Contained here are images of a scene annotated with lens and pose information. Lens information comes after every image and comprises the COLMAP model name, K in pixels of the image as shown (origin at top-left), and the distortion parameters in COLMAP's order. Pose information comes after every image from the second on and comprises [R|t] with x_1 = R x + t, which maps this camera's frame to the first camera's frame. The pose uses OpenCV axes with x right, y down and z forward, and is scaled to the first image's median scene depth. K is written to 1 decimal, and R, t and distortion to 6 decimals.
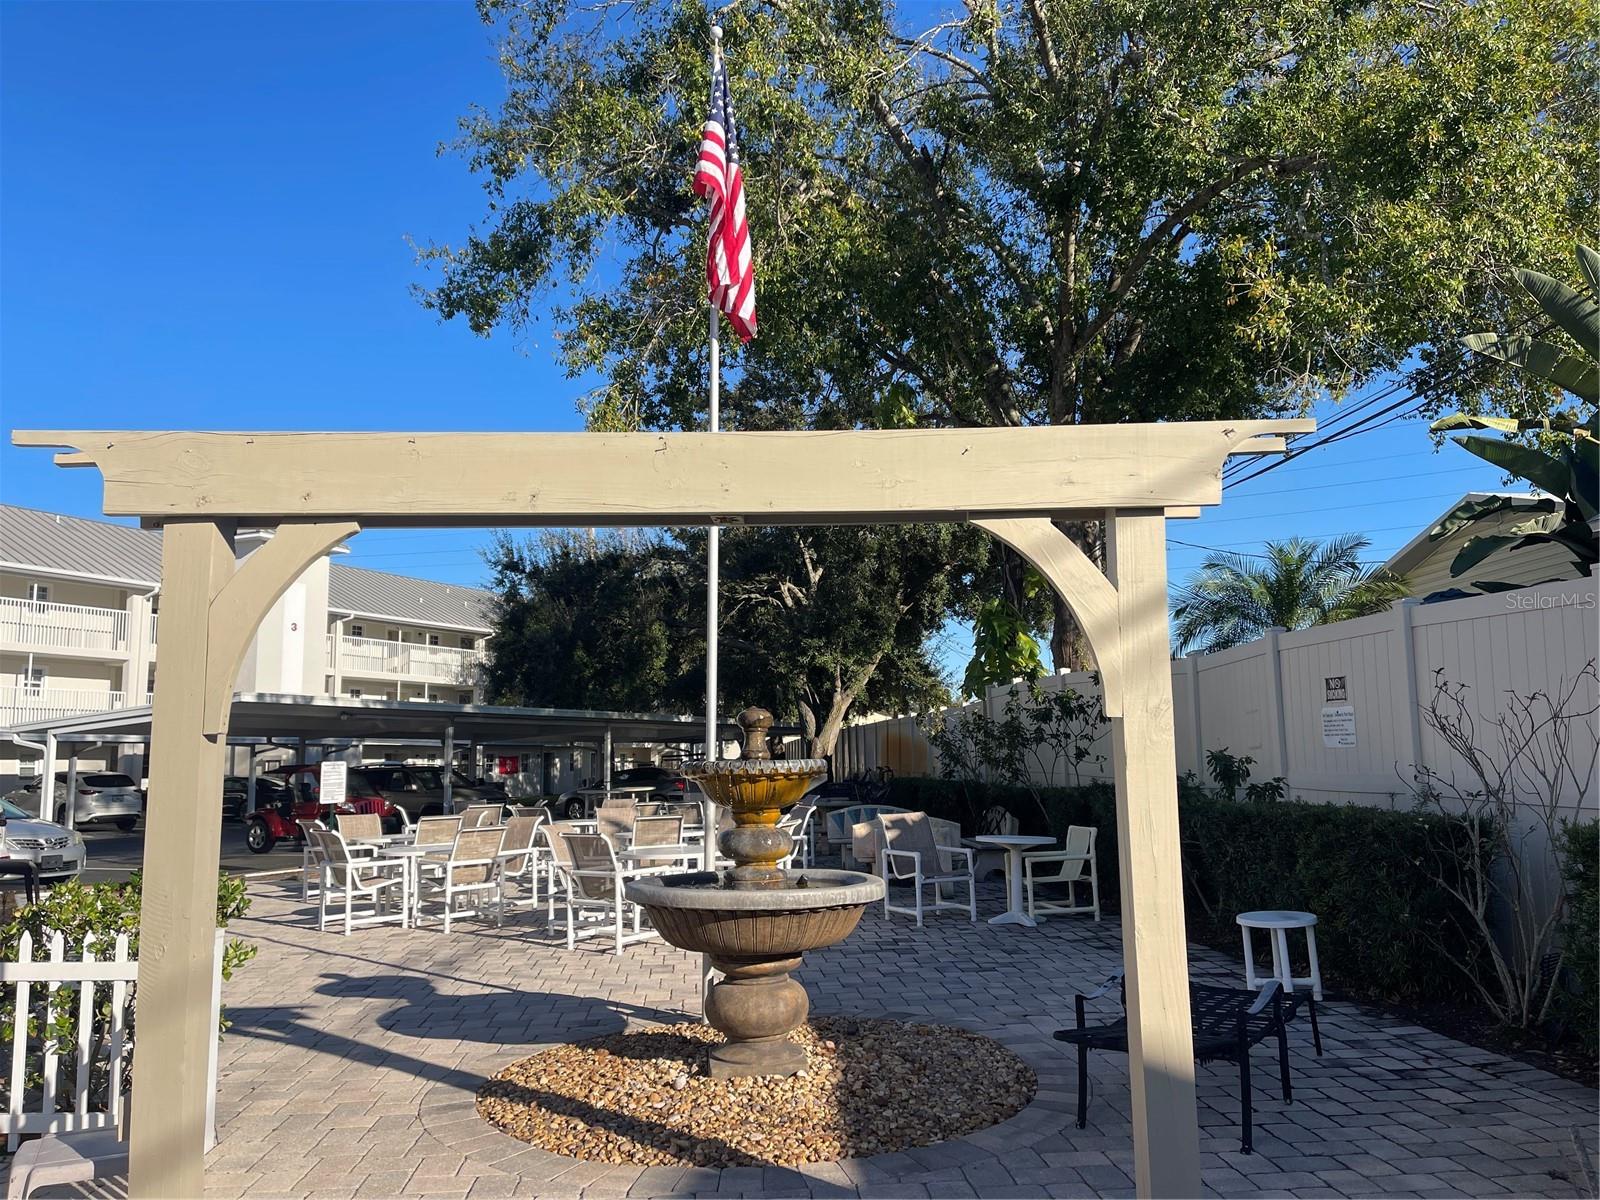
lens RADIAL K [[1175.0, 0, 800.0], [0, 1175.0, 600.0], [0, 0, 1]] dist [0.077303, -0.108692]
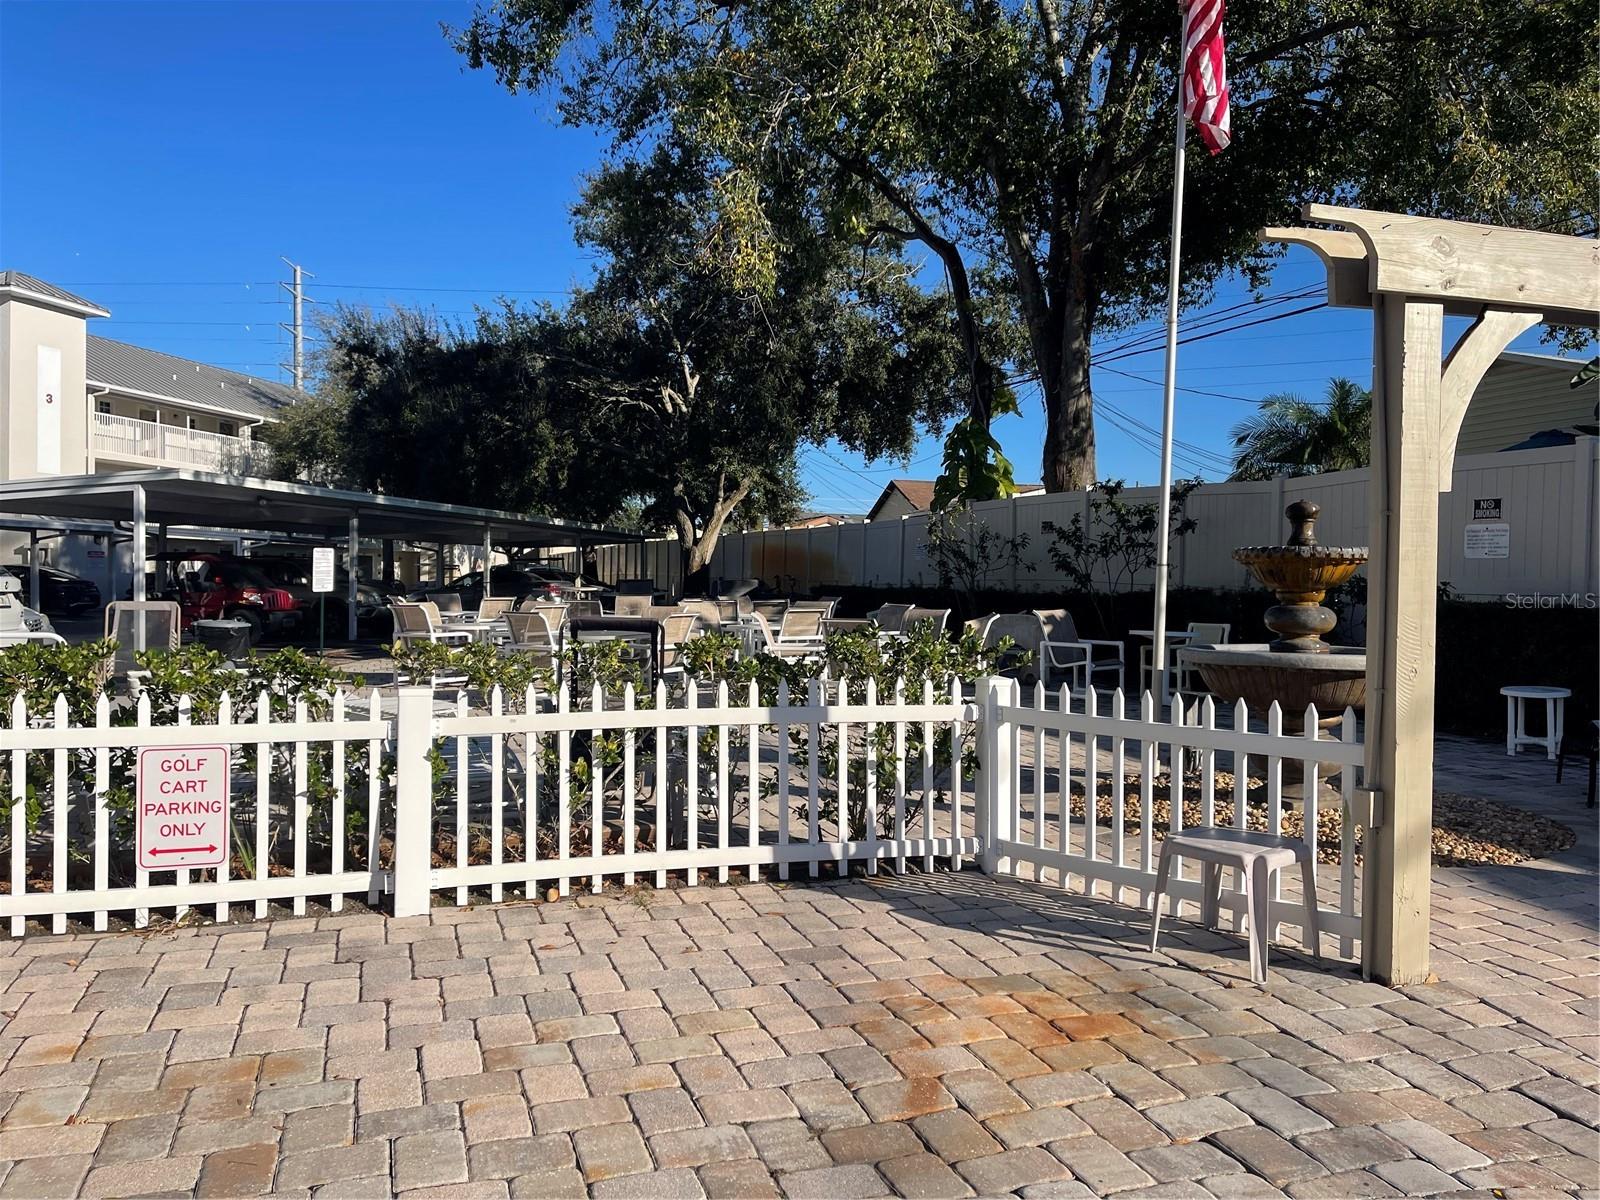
lens RADIAL K [[1181.1, 0, 800.0], [0, 1181.1, 600.0], [0, 0, 1]] dist [0.035643, -0.000707]
pose [[0.969706, 0.024667, 0.243025, -0.144273], [-0.061827, 0.987278, 0.146491, 0.008816], [-0.236319, -0.157078, 0.958895, 0.000766]]
